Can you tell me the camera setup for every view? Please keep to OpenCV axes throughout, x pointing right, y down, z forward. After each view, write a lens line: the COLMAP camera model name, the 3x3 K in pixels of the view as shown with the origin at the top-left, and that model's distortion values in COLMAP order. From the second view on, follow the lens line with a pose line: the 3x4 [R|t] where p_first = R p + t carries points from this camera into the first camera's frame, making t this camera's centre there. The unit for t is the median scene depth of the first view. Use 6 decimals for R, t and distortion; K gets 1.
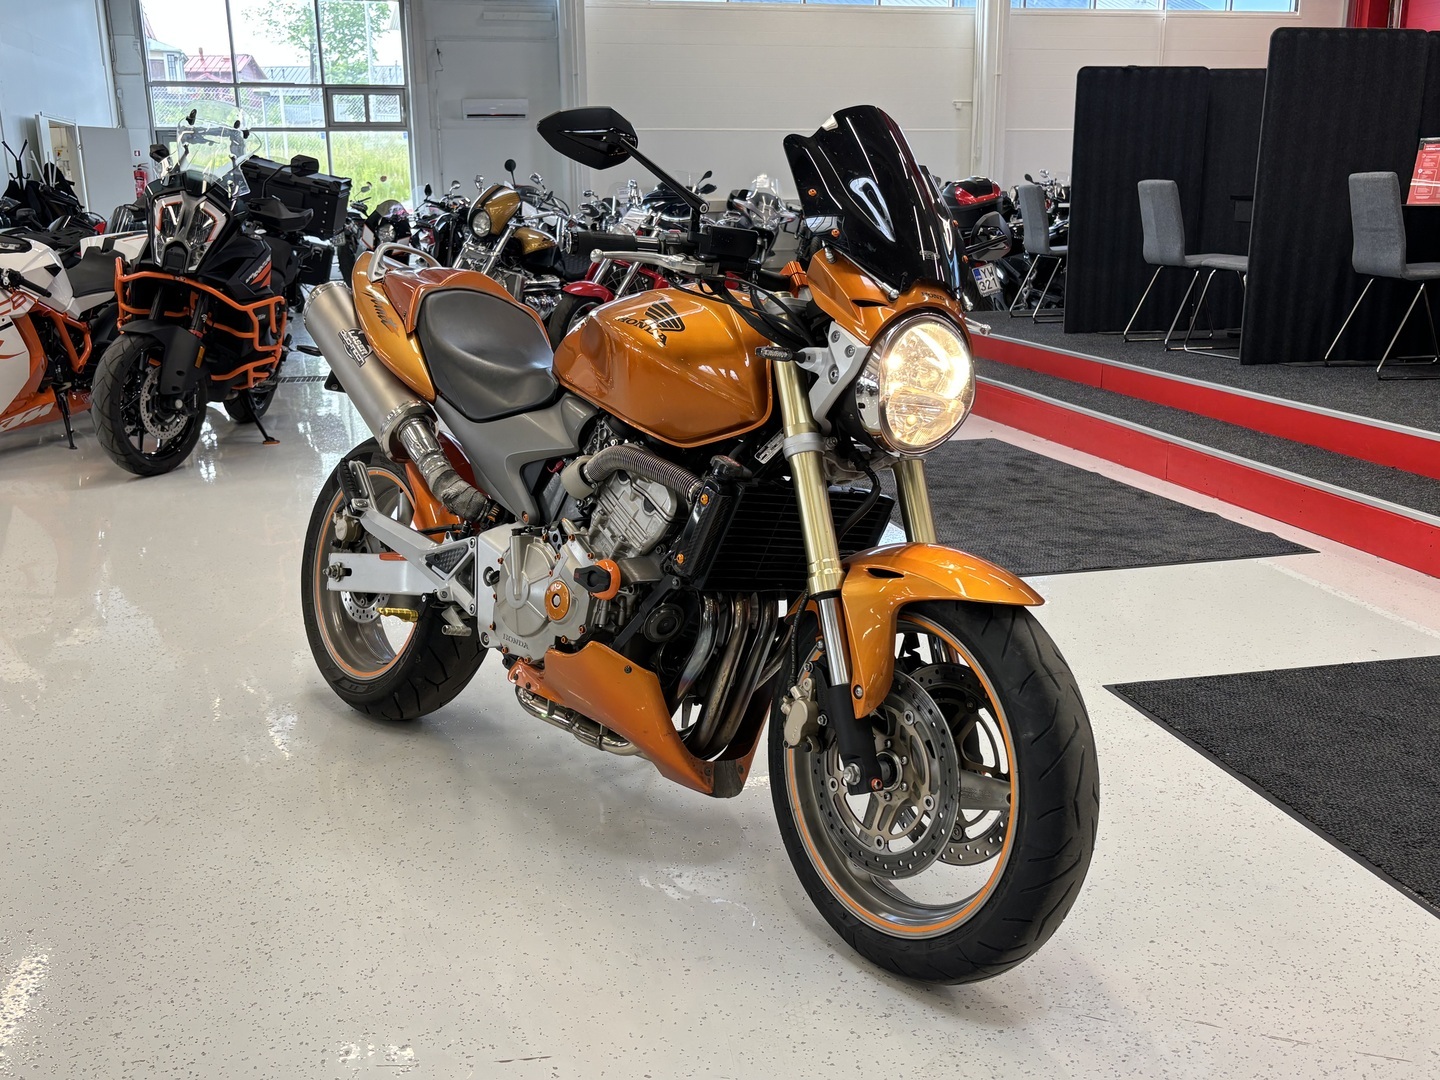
lens RADIAL K [[1348.9, 0, 720.0], [0, 1348.9, 540.0], [0, 0, 1]] dist [0.006899, 0.000355]
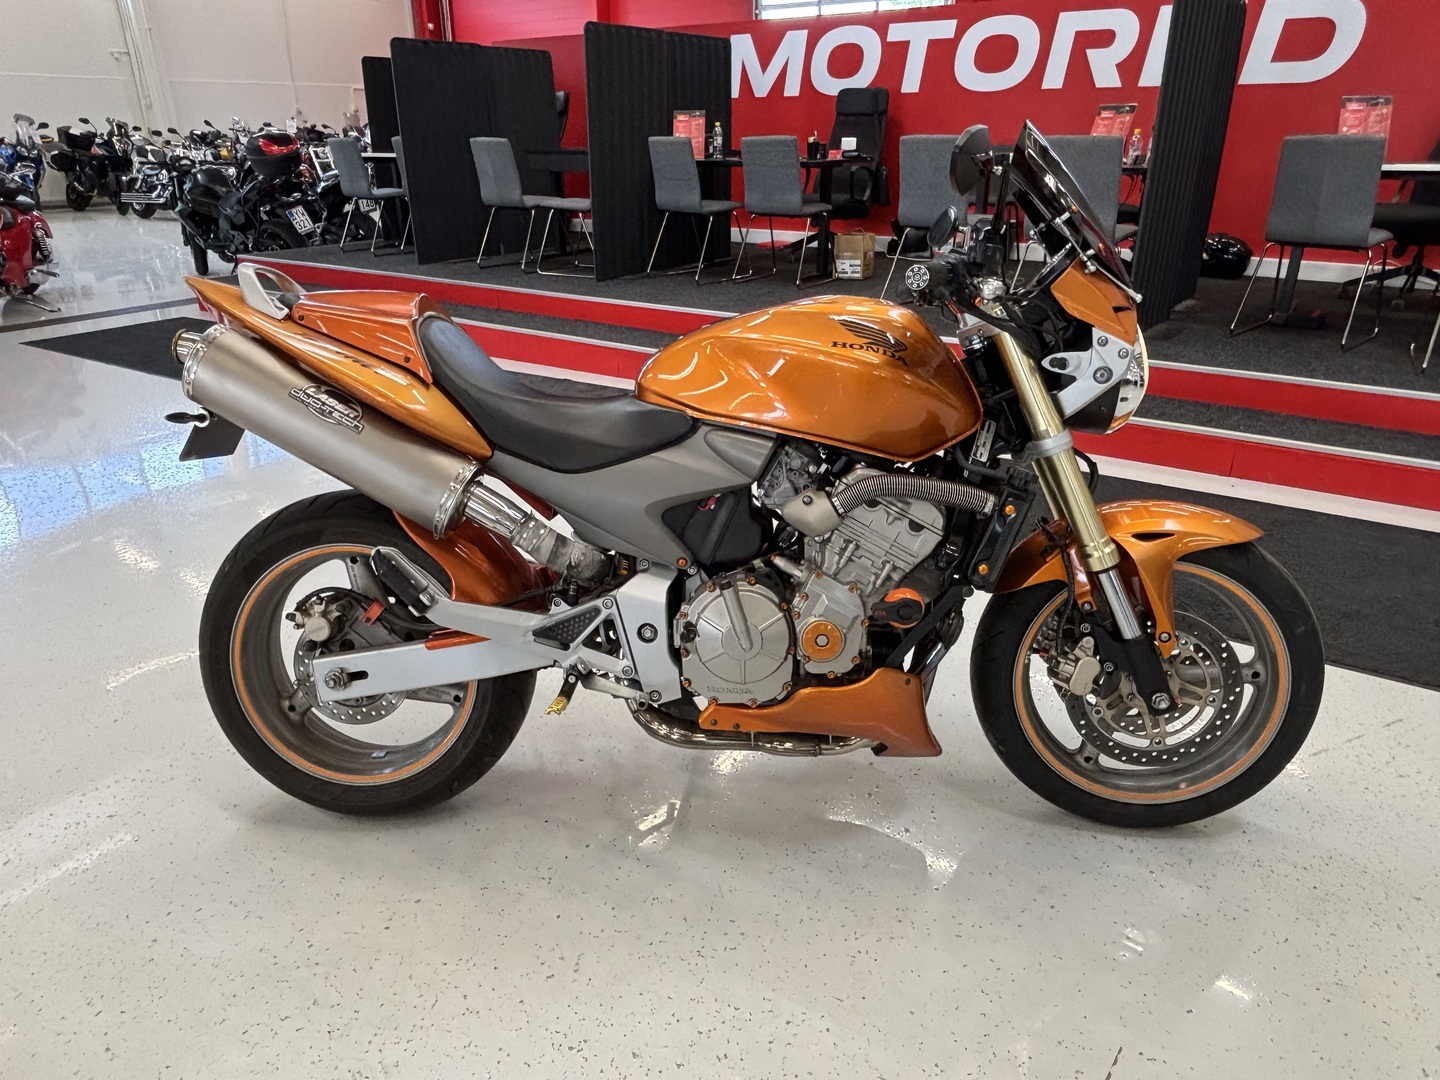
lens RADIAL K [[945.2, 0, 720.0], [0, 945.2, 540.0], [0, 0, 1]] dist [-0.006667, -0.004259]
pose [[0.725454, -0.264813, 0.635288, -0.496629], [0.161719, 0.962762, 0.216646, -0.156809], [-0.669002, -0.054428, 0.741265, 0.462885]]
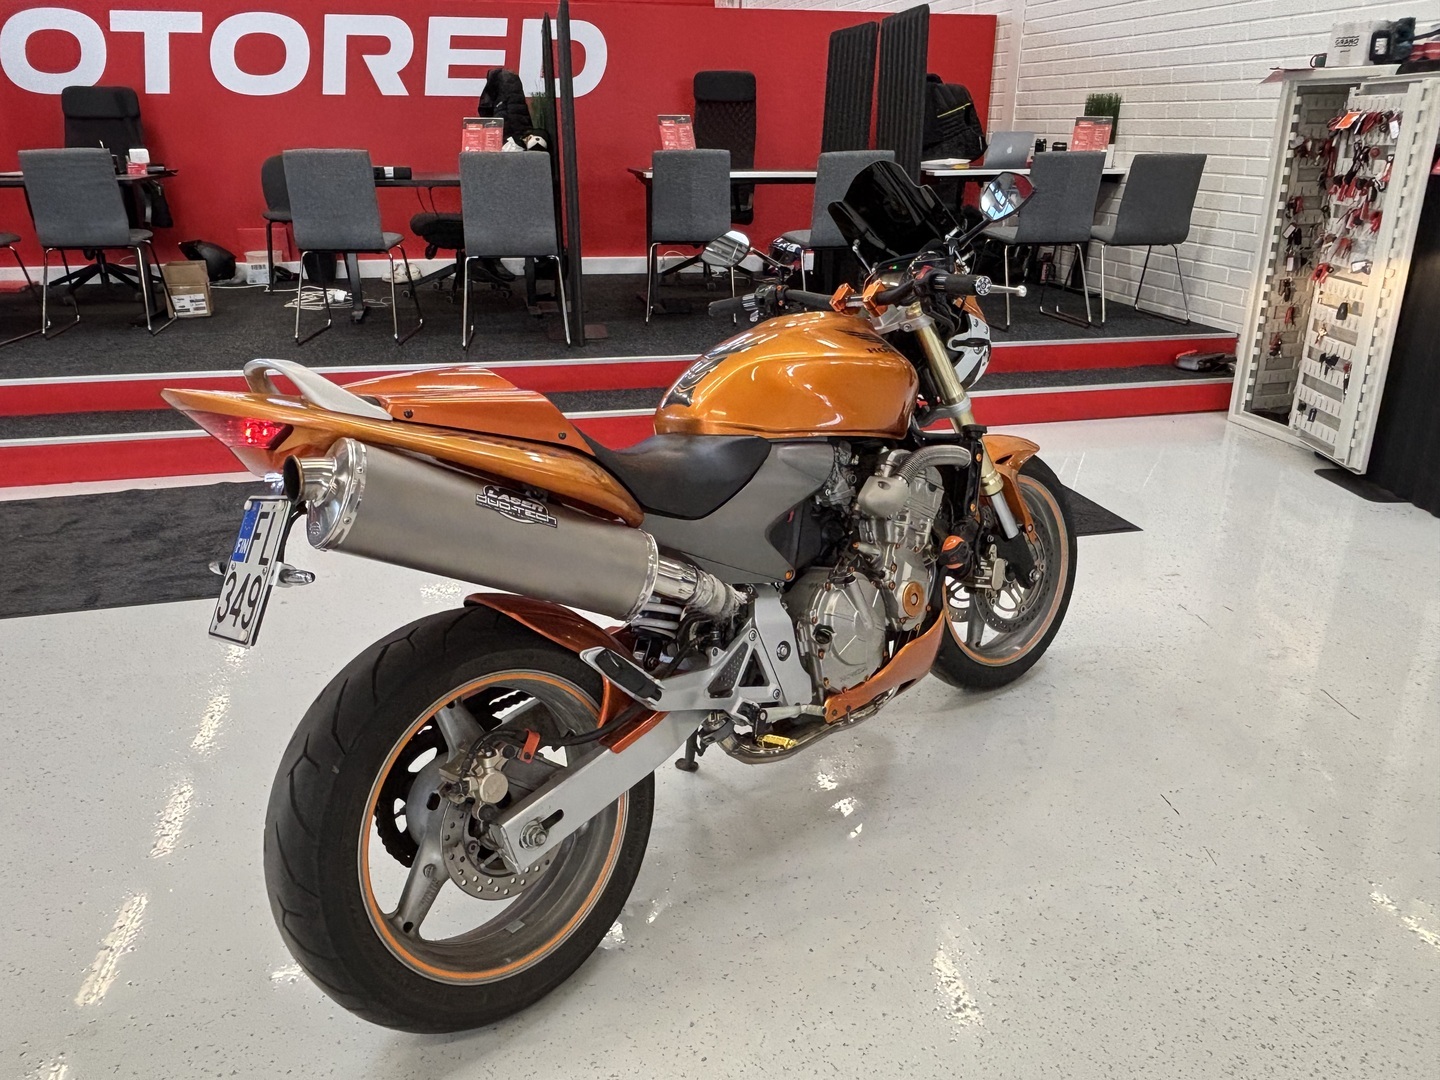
lens RADIAL K [[1060.0, 0, 720.0], [0, 1060.0, 540.0], [0, 0, 1]] dist [-0.005958, -0.011772]
pose [[-0.015038, -0.349443, 0.936837, -0.793013], [0.232777, 0.909976, 0.343160, -0.293409], [-0.972414, 0.223234, 0.067658, 0.917341]]
